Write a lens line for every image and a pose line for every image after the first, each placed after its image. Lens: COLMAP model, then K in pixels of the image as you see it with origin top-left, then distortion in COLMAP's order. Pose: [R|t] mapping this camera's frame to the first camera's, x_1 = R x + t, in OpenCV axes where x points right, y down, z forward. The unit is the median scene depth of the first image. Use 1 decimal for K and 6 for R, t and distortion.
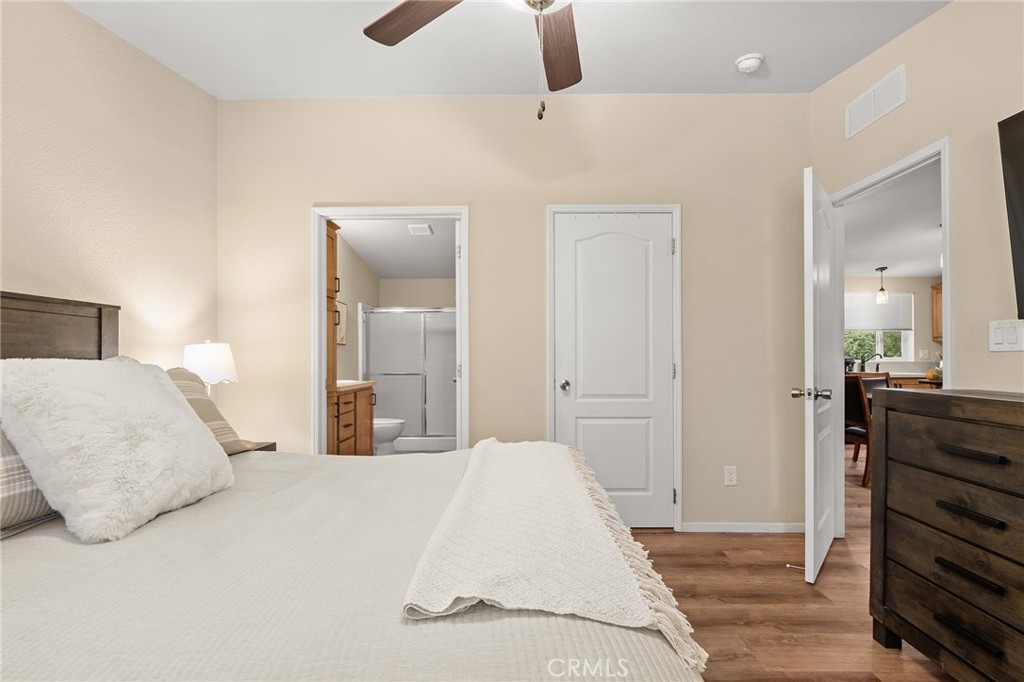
lens RADIAL K [[464.4, 0, 512.4], [0, 464.4, 349.1], [0, 0, 1]] dist [-0.005460, 0.001565]
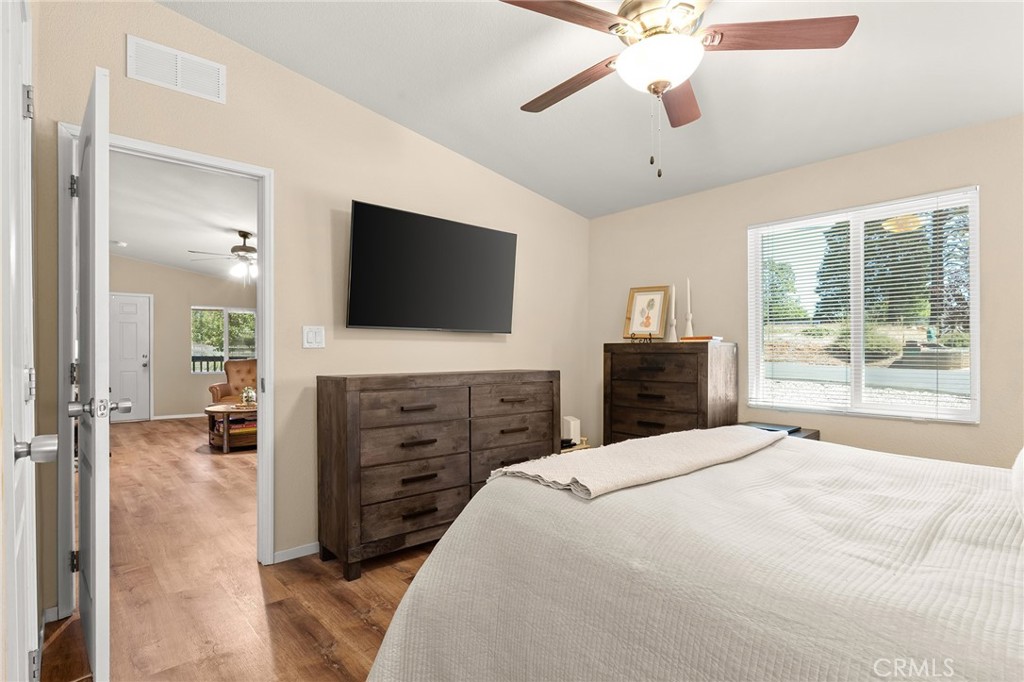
lens RADIAL K [[522.1, 0, 512.4], [0, 522.1, 348.0], [0, 0, 1]] dist [0.000241, 0.000766]
pose [[-0.670518, 0.006293, 0.741866, -0.622154], [-0.005124, 0.999901, -0.013114, 0.025600], [-0.741875, -0.012595, -0.670420, 1.857832]]
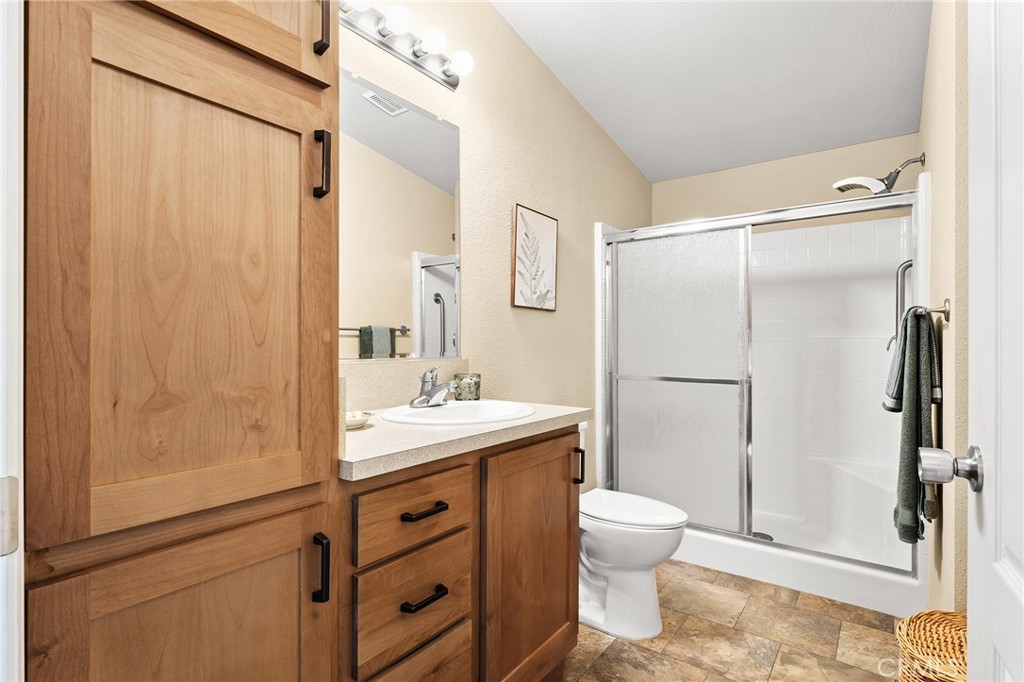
lens RADIAL K [[522.1, 0, 509.0], [0, 522.1, 341.7], [0, 0, 1]] dist [0.000241, 0.000766]
pose [[0.815659, 0.006486, -0.578497, -0.120860], [0.002870, 0.999879, 0.015258, 0.014156], [0.578526, -0.014105, 0.815542, 0.645417]]
